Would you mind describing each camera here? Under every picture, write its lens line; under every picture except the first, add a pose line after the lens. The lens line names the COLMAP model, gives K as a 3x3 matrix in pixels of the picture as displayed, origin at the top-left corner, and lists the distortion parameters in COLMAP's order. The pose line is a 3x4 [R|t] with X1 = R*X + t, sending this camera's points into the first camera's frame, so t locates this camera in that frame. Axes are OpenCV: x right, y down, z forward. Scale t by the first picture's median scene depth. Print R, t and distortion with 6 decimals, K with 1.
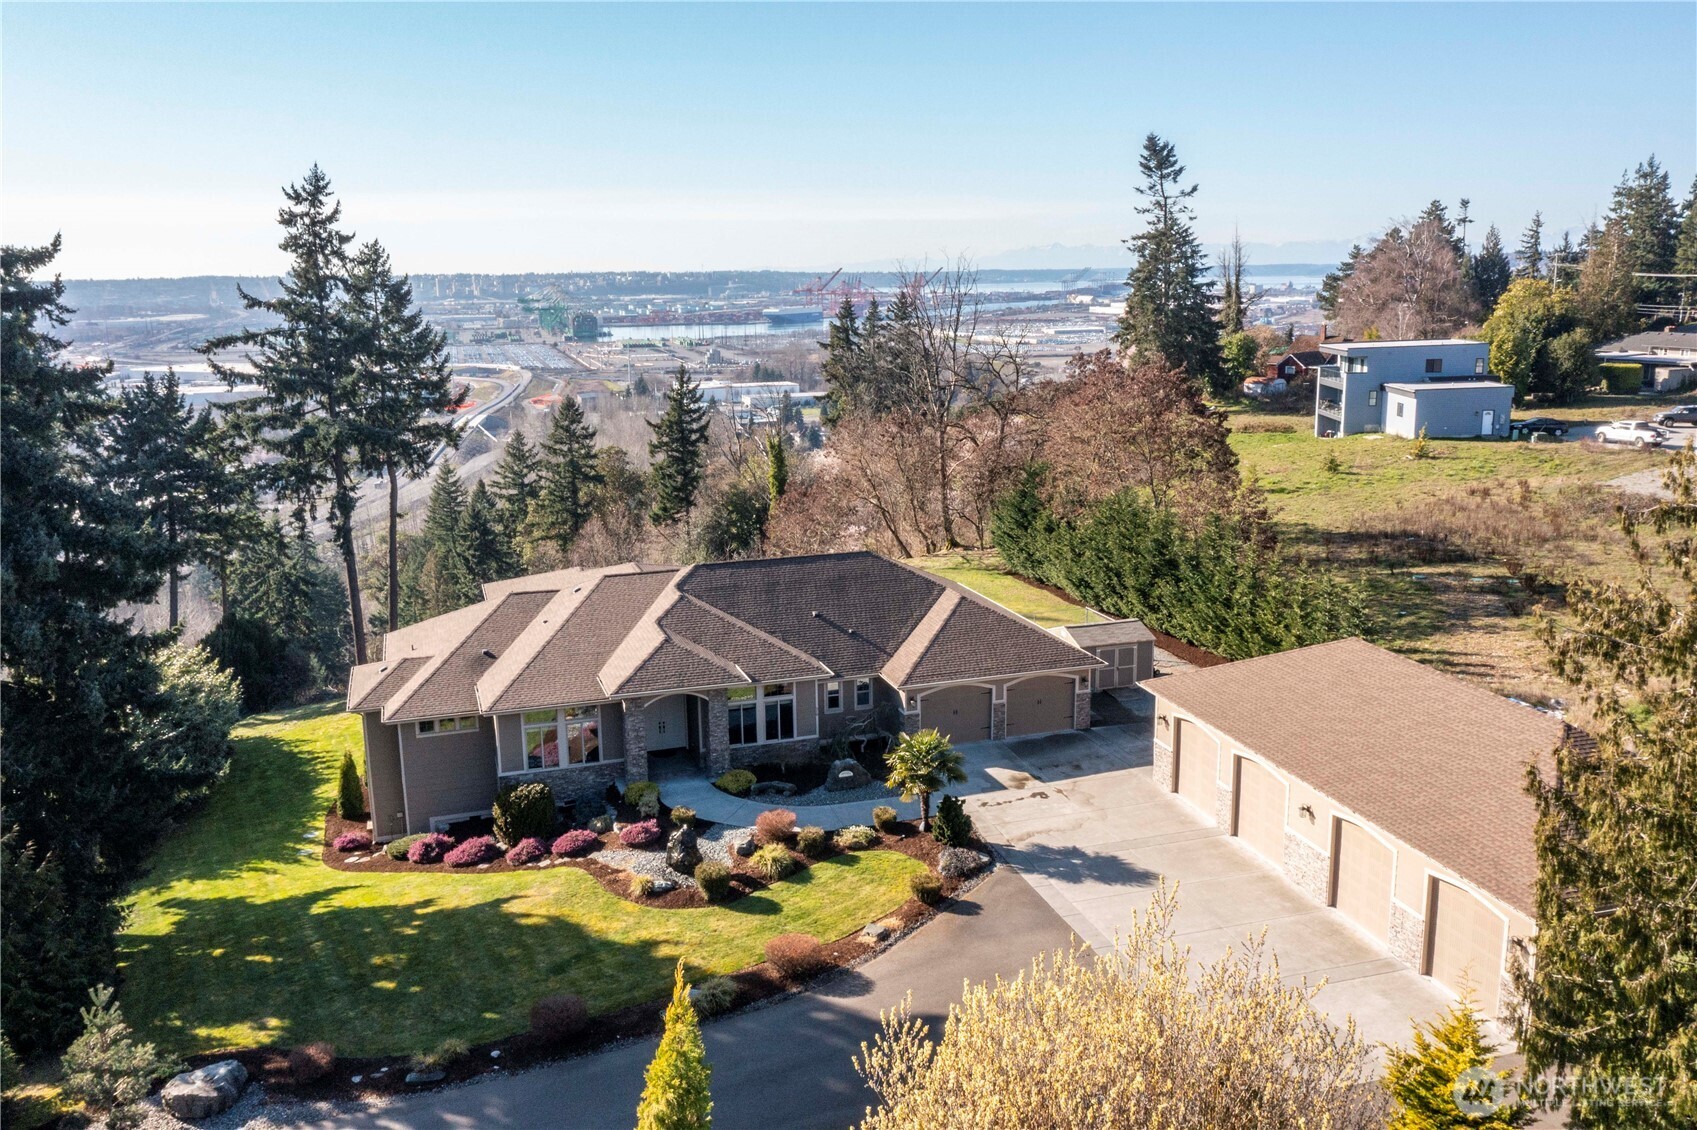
lens RADIAL K [[1350.1, 0, 848.5], [0, 1350.1, 565.0], [0, 0, 1]] dist [0.002067, 0.009725]
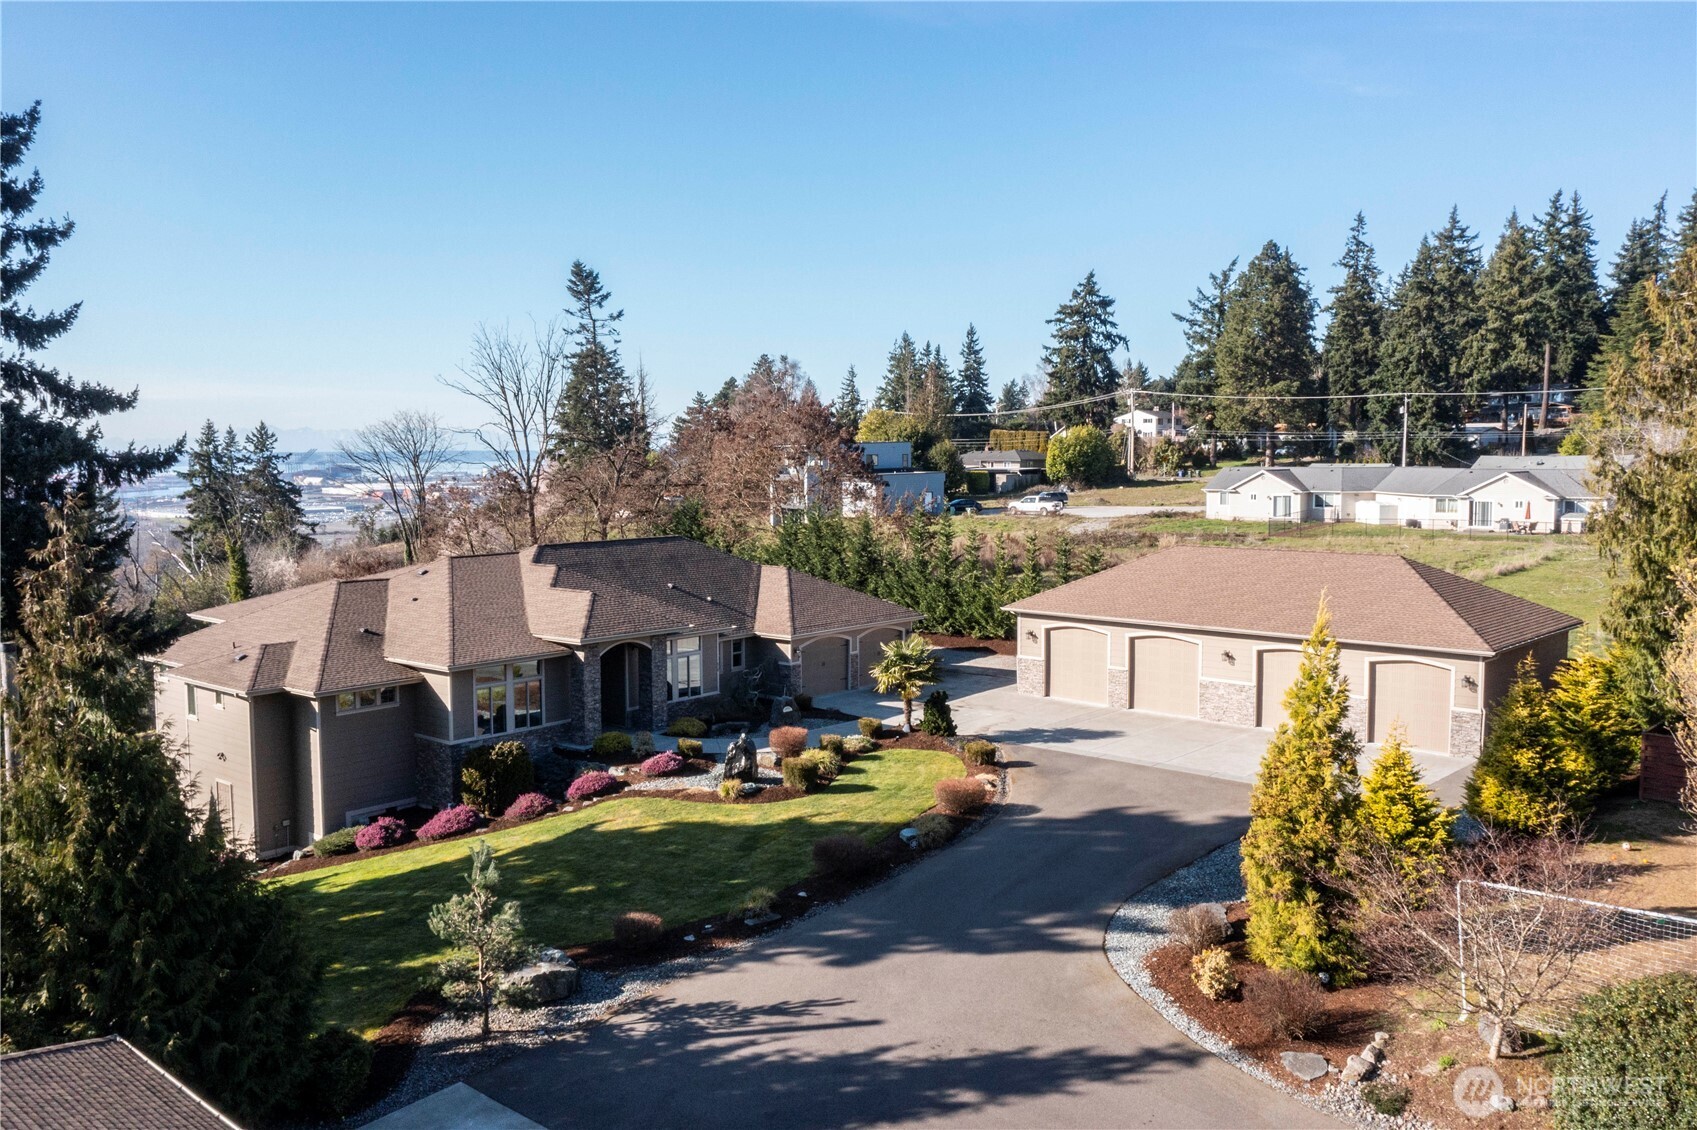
lens RADIAL K [[1350.1, 0, 848.5], [0, 1350.1, 565.0], [0, 0, 1]] dist [0.002067, 0.009725]
pose [[0.853601, -0.031100, 0.519999, -0.254073], [0.099783, 0.989494, -0.104619, 0.081383], [-0.511282, 0.141190, 0.847736, 0.045278]]
